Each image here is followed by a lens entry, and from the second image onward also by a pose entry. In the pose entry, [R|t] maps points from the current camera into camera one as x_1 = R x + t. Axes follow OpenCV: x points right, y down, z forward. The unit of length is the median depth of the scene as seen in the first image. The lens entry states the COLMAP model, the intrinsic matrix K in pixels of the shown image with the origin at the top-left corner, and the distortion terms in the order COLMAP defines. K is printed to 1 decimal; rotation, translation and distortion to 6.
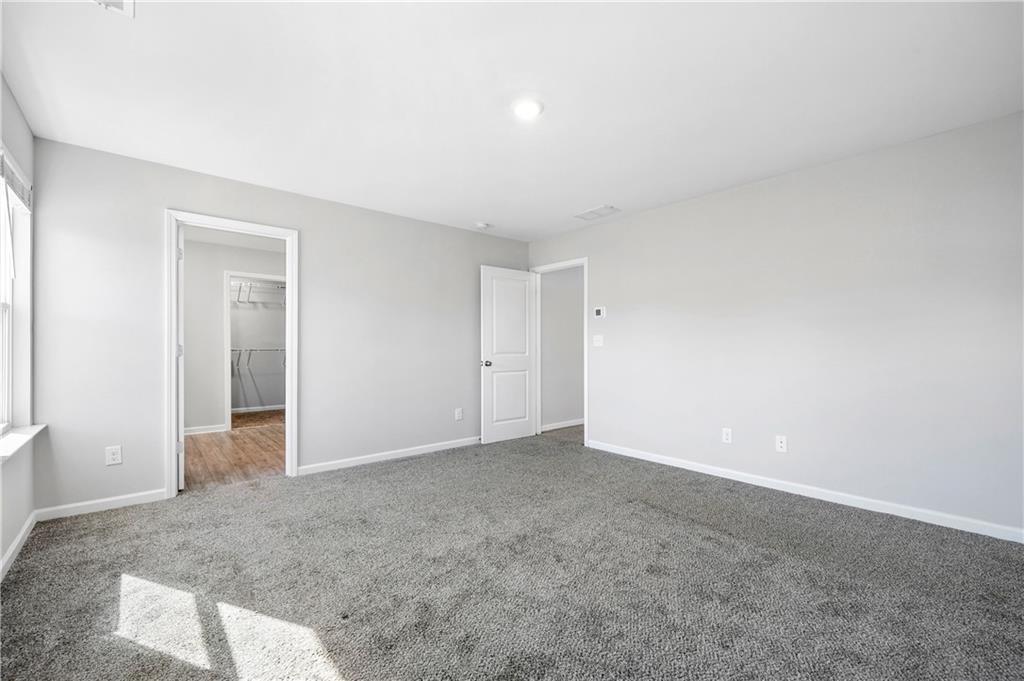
lens RADIAL K [[434.1, 0, 516.9], [0, 434.1, 341.2], [0, 0, 1]] dist [0.001601, 0.000179]
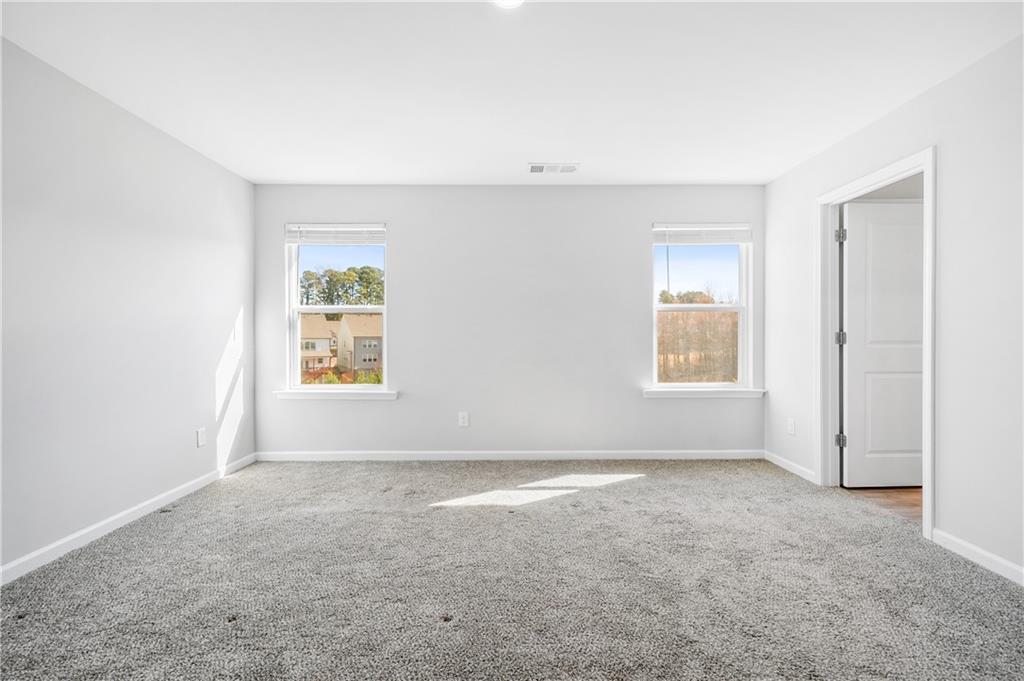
lens RADIAL K [[434.1, 0, 516.9], [0, 434.1, 341.2], [0, 0, 1]] dist [0.001601, 0.000179]
pose [[-0.651224, 0.011868, -0.758793, 0.452523], [0.011544, 0.999917, 0.005732, 0.015028], [0.758798, -0.005026, -0.651307, 1.210545]]
